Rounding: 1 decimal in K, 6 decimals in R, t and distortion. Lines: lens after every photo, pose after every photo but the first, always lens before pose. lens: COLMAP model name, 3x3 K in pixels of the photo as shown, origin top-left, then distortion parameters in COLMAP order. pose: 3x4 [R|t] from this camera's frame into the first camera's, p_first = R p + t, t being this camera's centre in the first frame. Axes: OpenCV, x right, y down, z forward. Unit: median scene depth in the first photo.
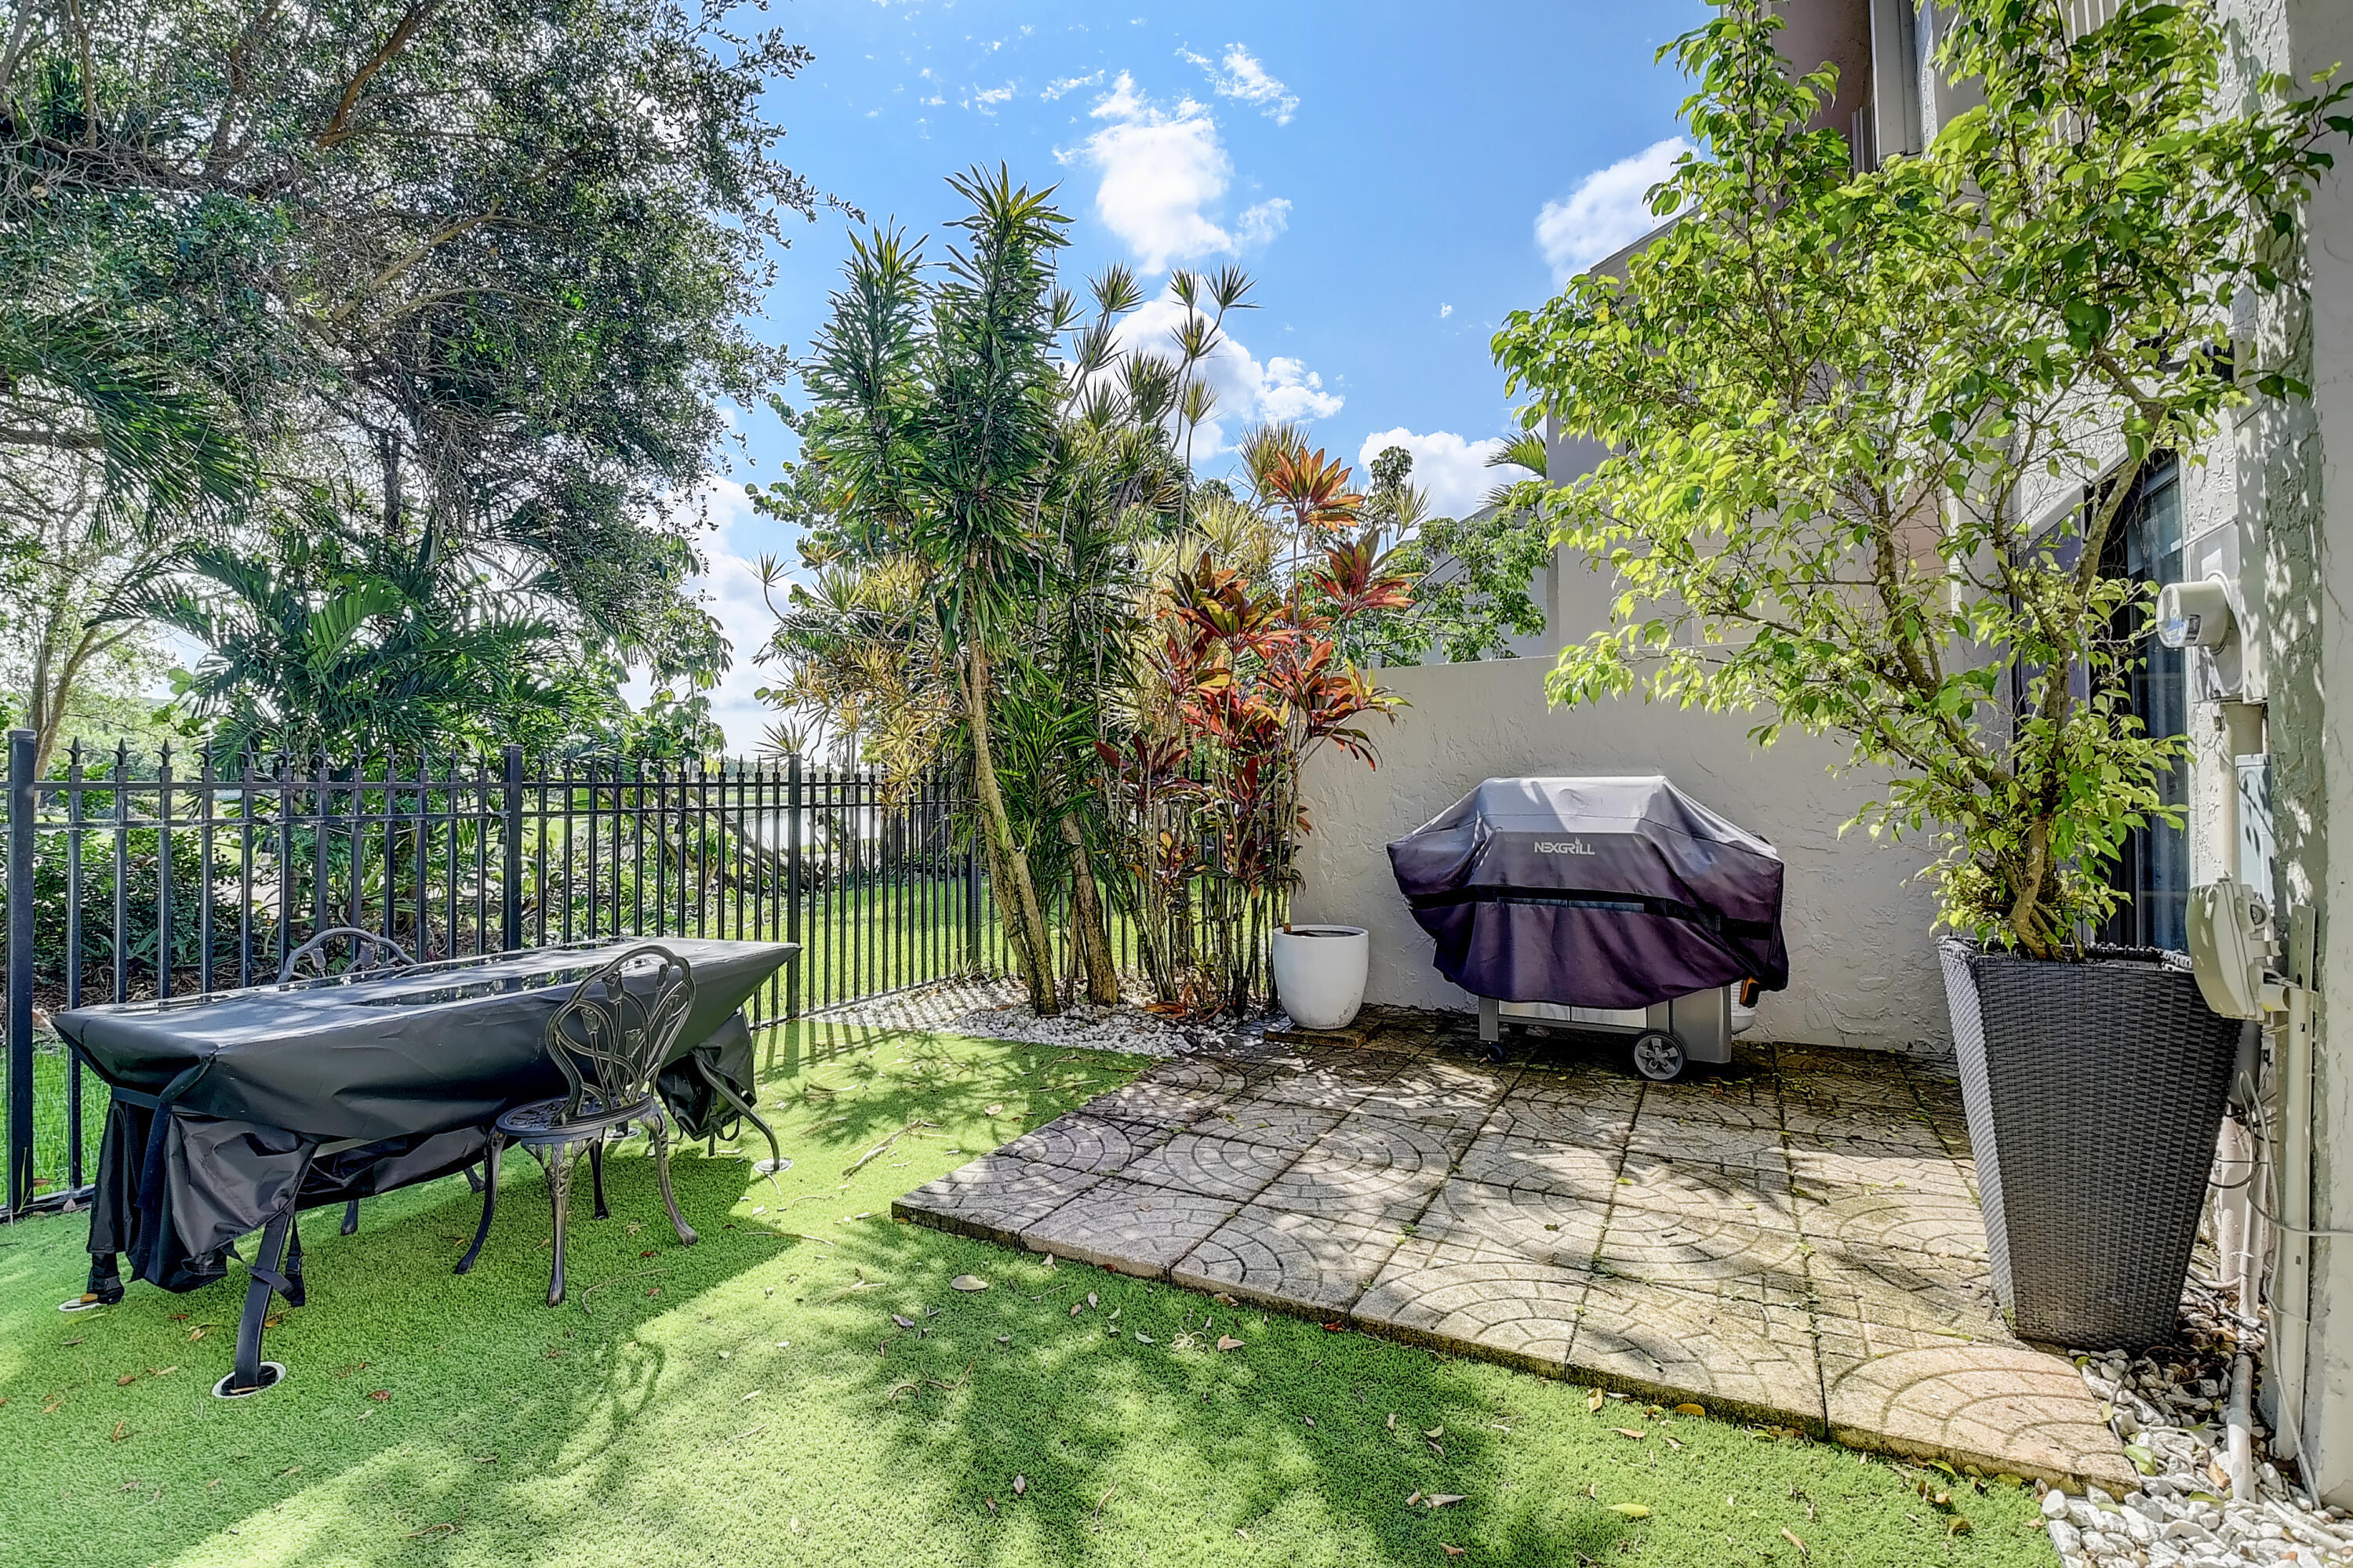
lens RADIAL K [[1036.0, 0, 1167.2], [0, 1036.0, 755.8], [0, 0, 1]] dist [0.010354, -0.024608]
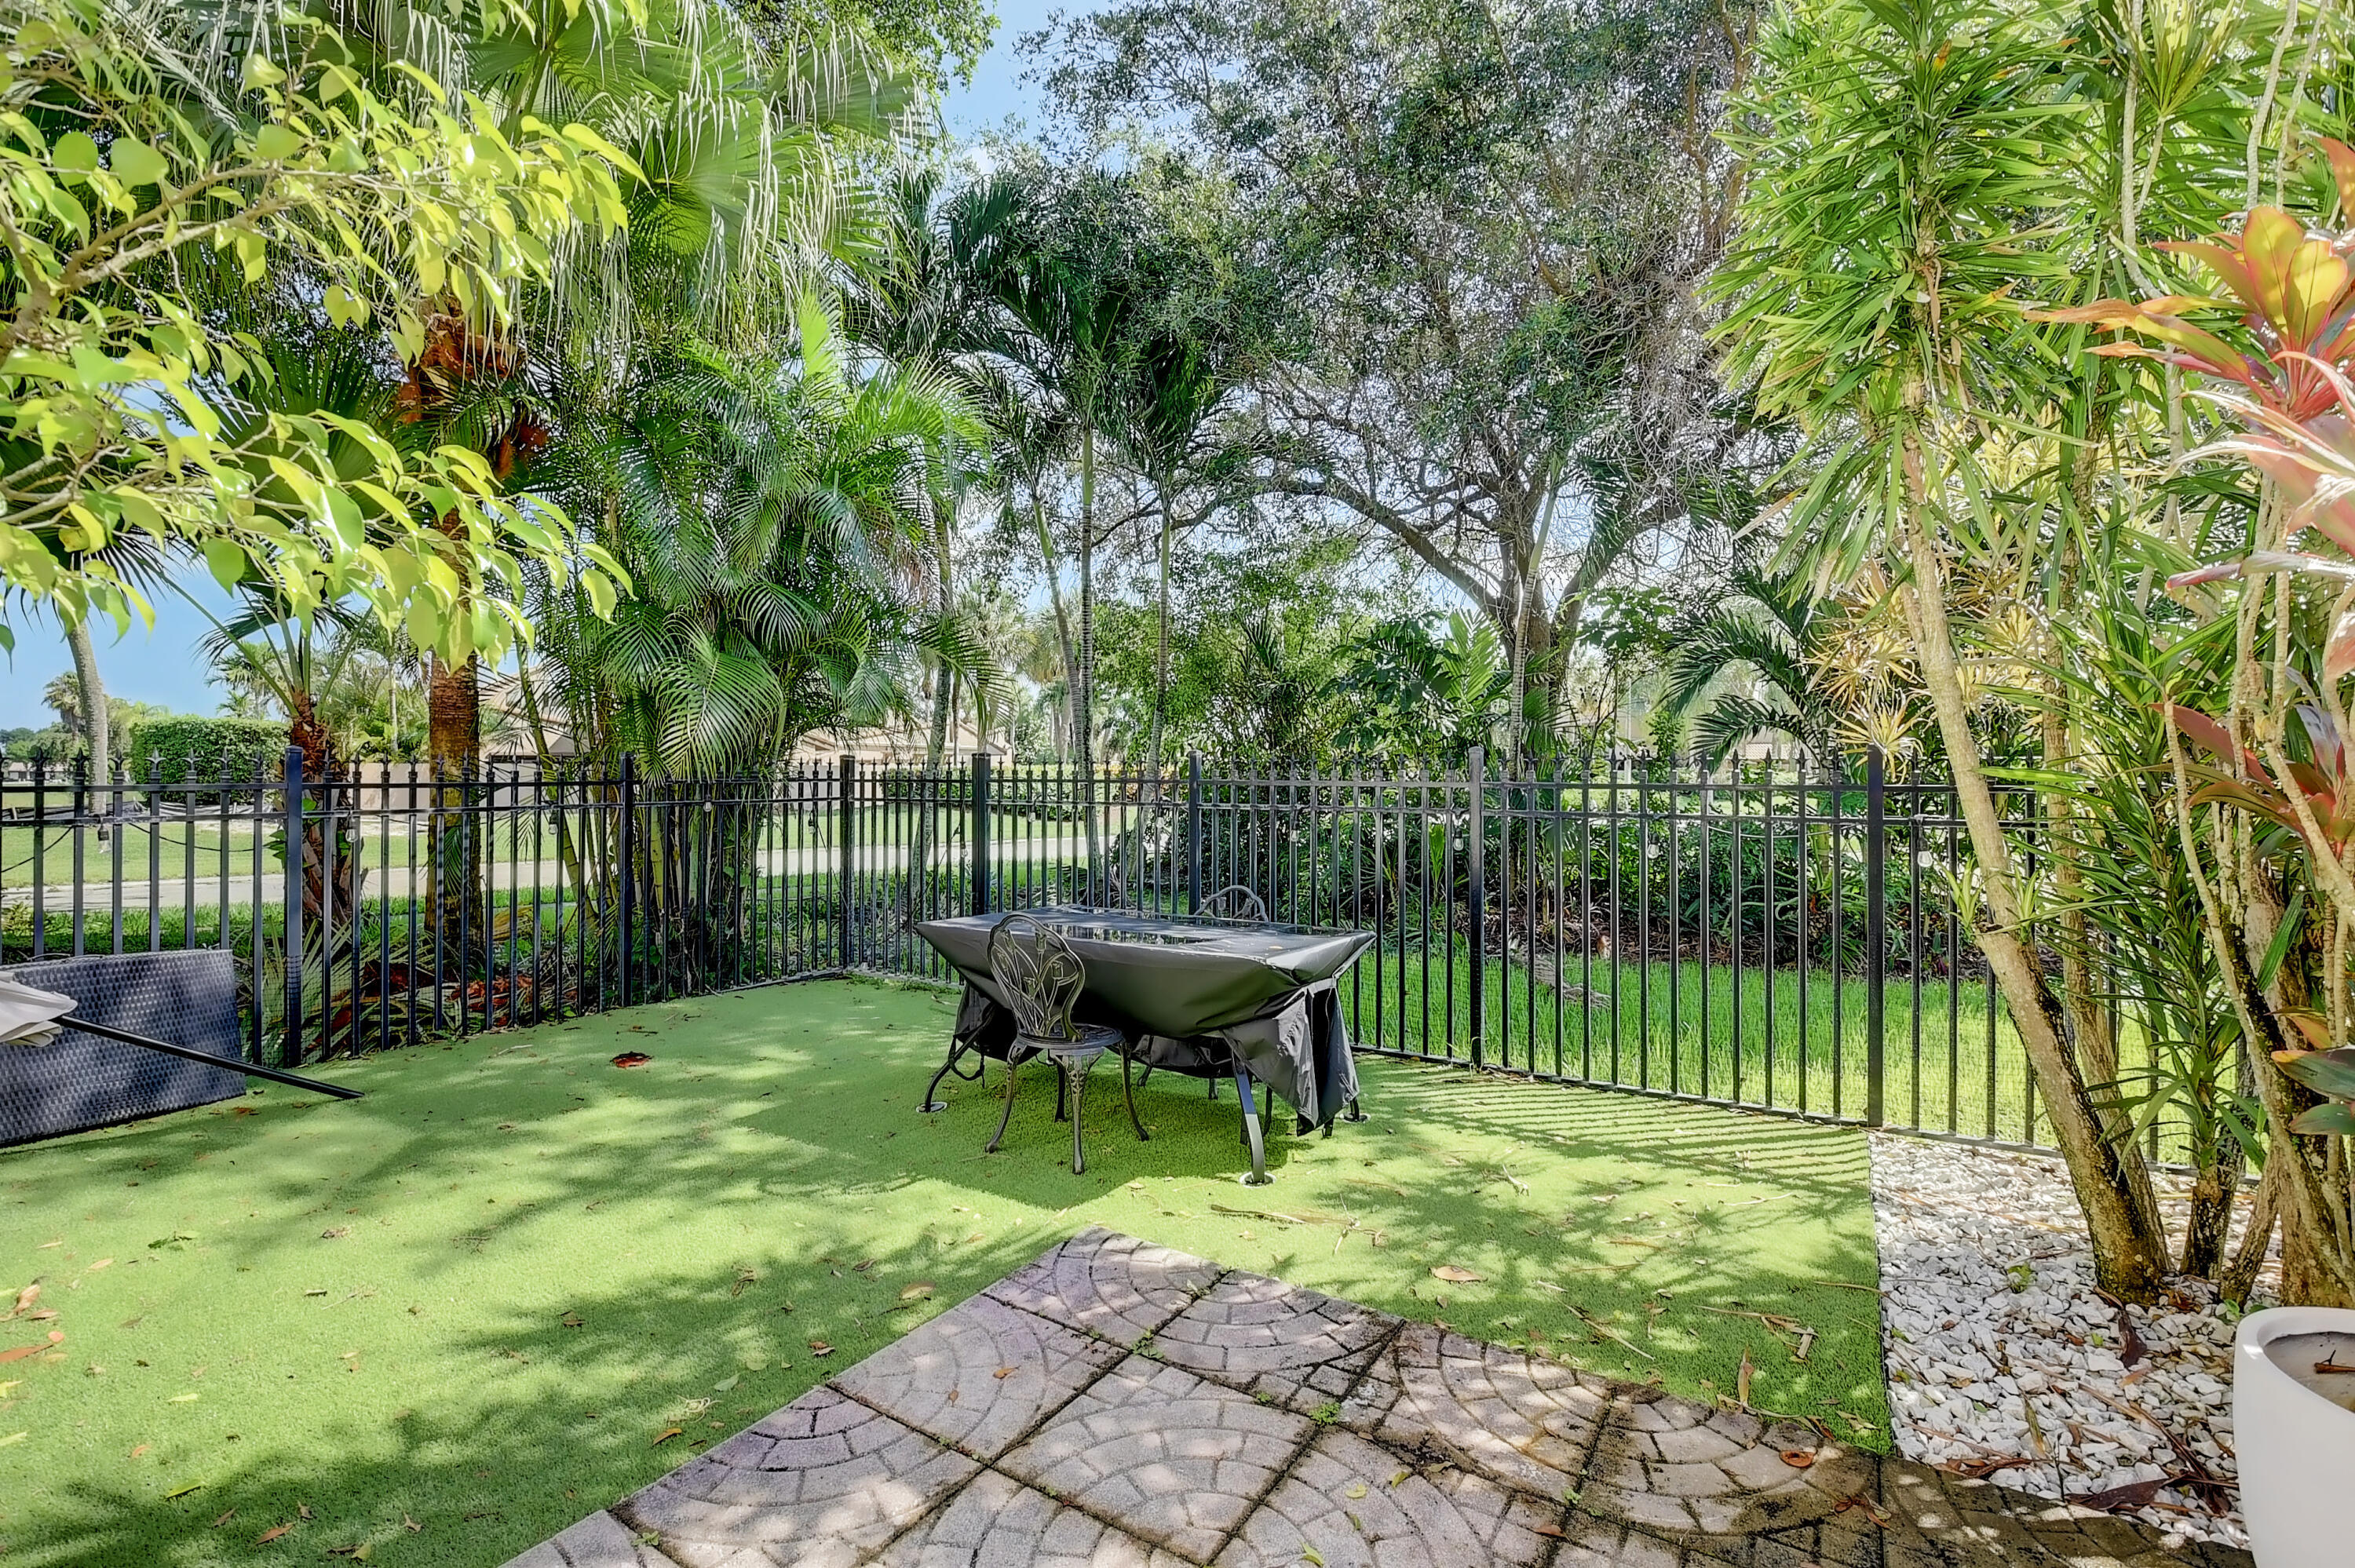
lens RADIAL K [[1076.1, 0, 1162.2], [0, 1076.1, 775.7], [0, 0, 1]] dist [0.002112, -0.026747]
pose [[-0.083812, 0.012964, -0.996397, 0.648239], [0.024479, 0.999640, 0.010947, 0.012478], [0.996181, -0.023473, -0.084099, 1.078086]]
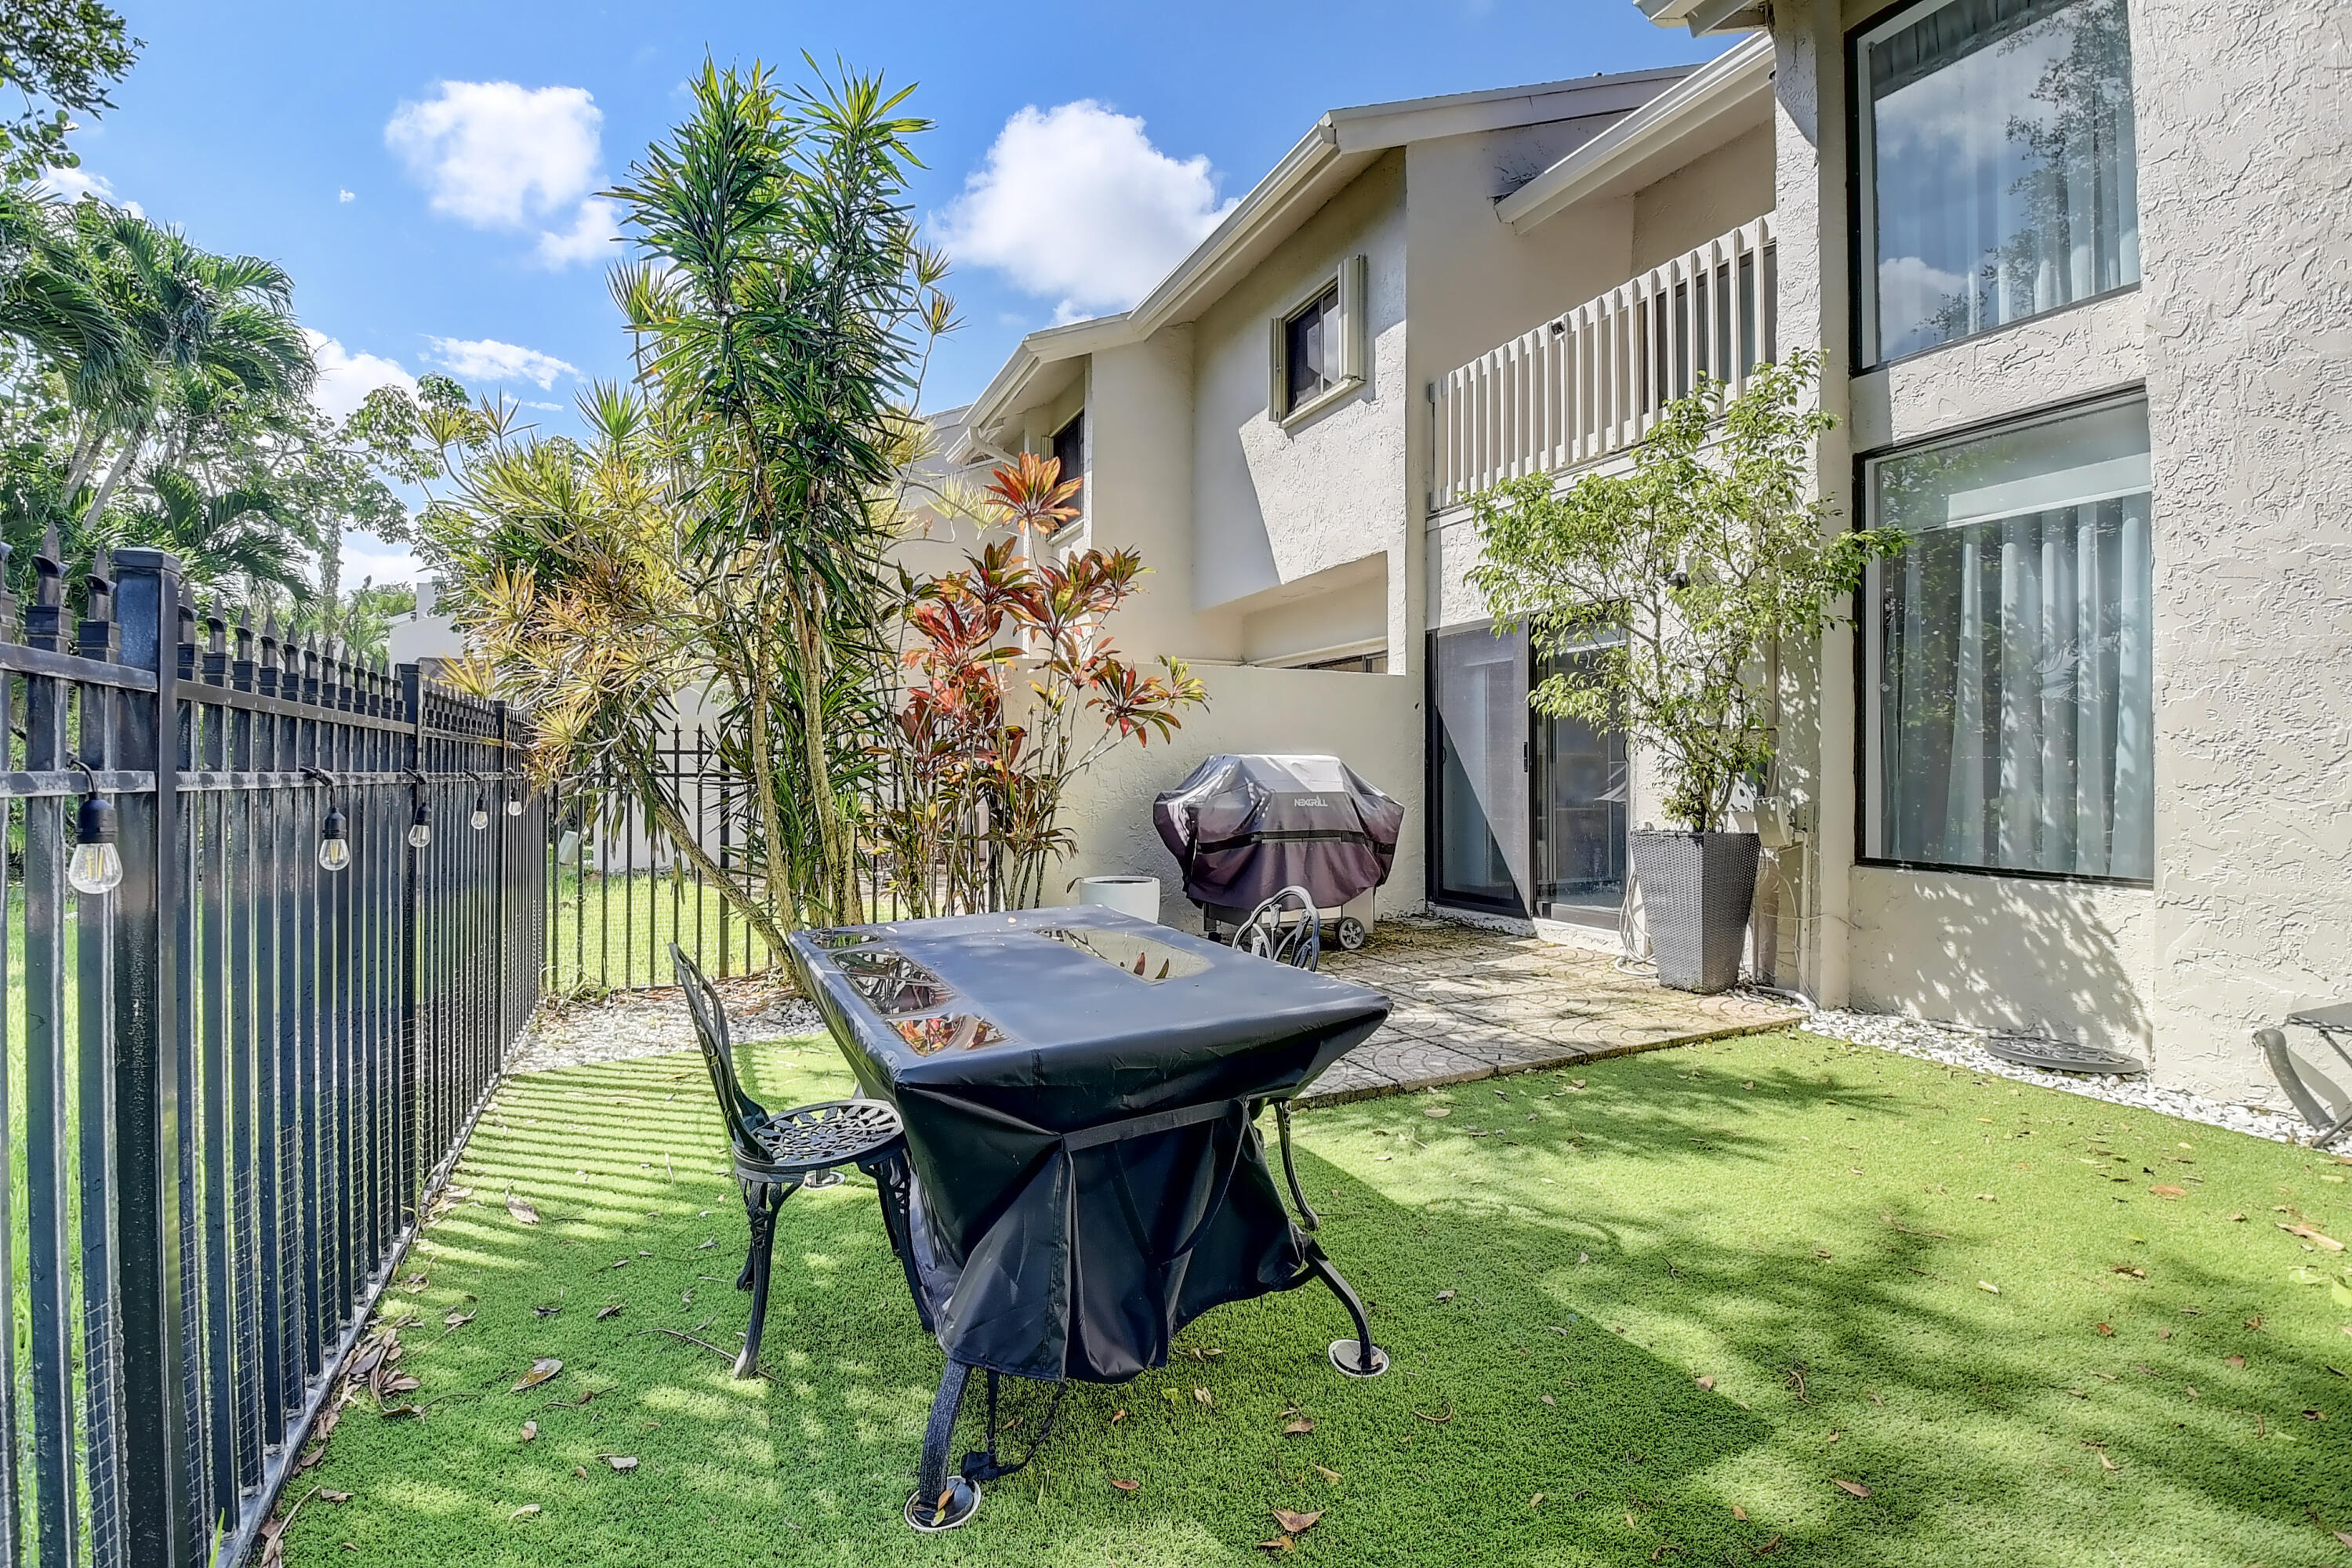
lens RADIAL K [[1035.5, 0, 1166.7], [0, 1035.5, 755.8], [0, 0, 1]] dist [0.010354, -0.024608]
pose [[0.584484, 0.021813, 0.811112, -1.214726], [-0.026332, 0.999622, -0.007907, 0.052625], [-0.810978, -0.016737, 0.584838, 0.408024]]
